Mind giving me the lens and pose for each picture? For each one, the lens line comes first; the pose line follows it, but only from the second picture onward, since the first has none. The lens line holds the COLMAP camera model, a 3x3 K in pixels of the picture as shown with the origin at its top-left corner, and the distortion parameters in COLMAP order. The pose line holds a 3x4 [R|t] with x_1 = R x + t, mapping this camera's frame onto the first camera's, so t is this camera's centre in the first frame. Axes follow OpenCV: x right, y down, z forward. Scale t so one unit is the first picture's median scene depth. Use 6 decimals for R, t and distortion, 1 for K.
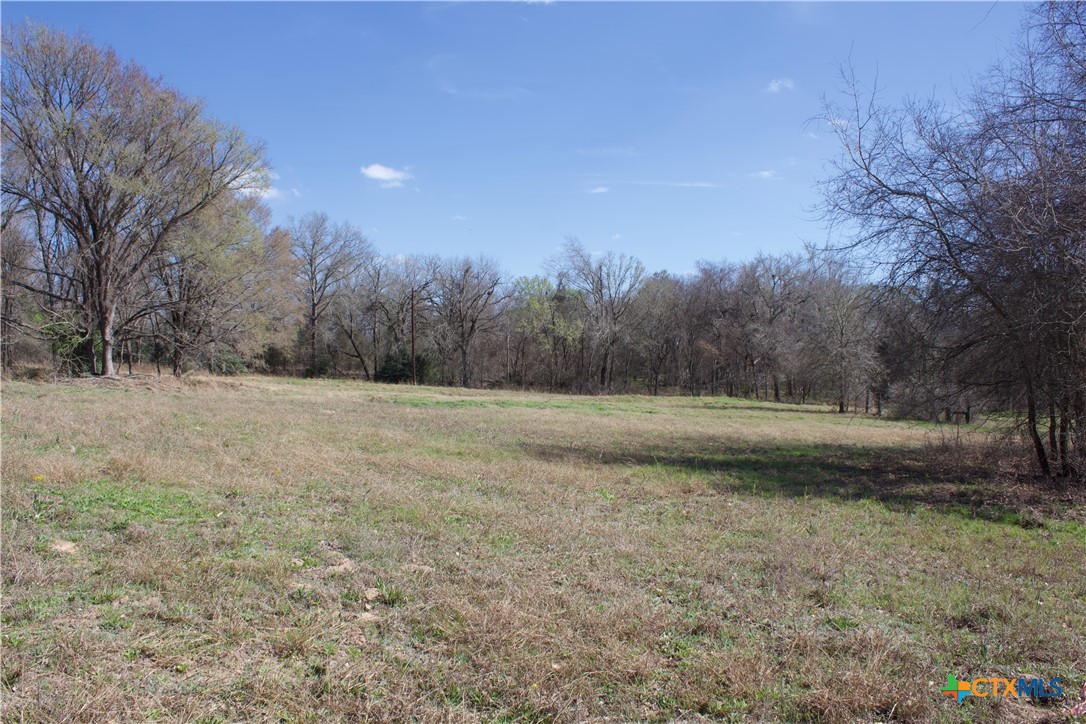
lens RADIAL K [[885.2, 0, 546.7], [0, 885.2, 372.6], [0, 0, 1]] dist [-0.180649, 0.147581]
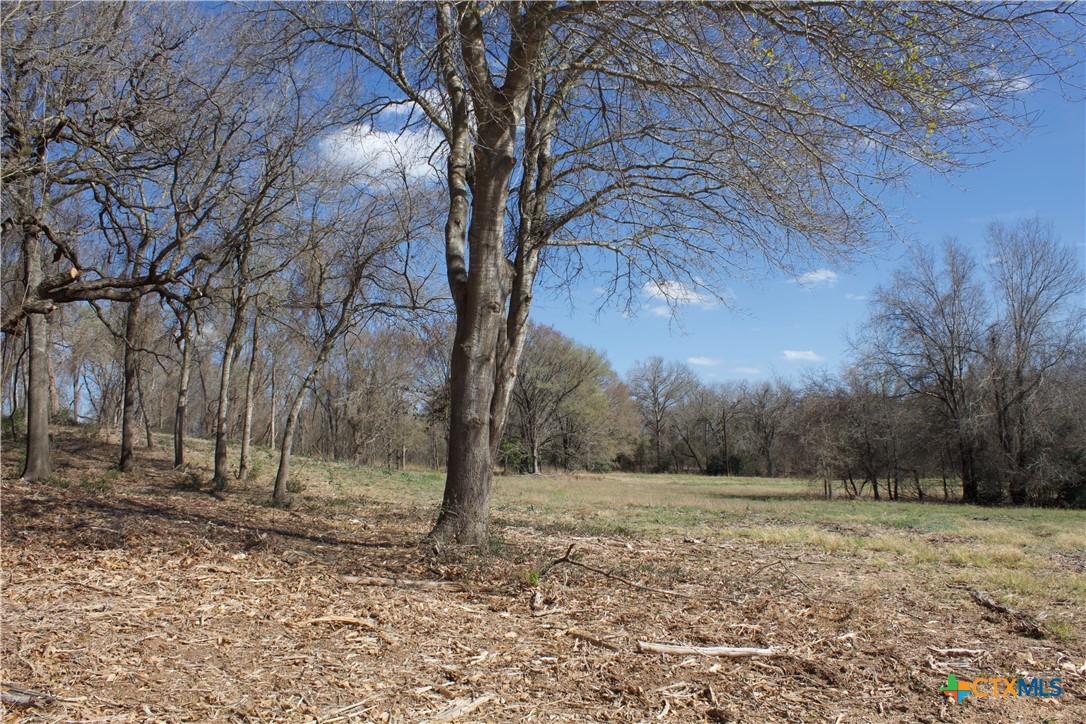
lens RADIAL K [[885.2, 0, 546.7], [0, 885.2, 372.6], [0, 0, 1]] dist [-0.180649, 0.147581]
pose [[0.912423, -0.062215, -0.404492, 0.302934], [0.018113, 0.993548, -0.111959, 0.000960], [0.408848, 0.094827, 0.907663, -0.739668]]
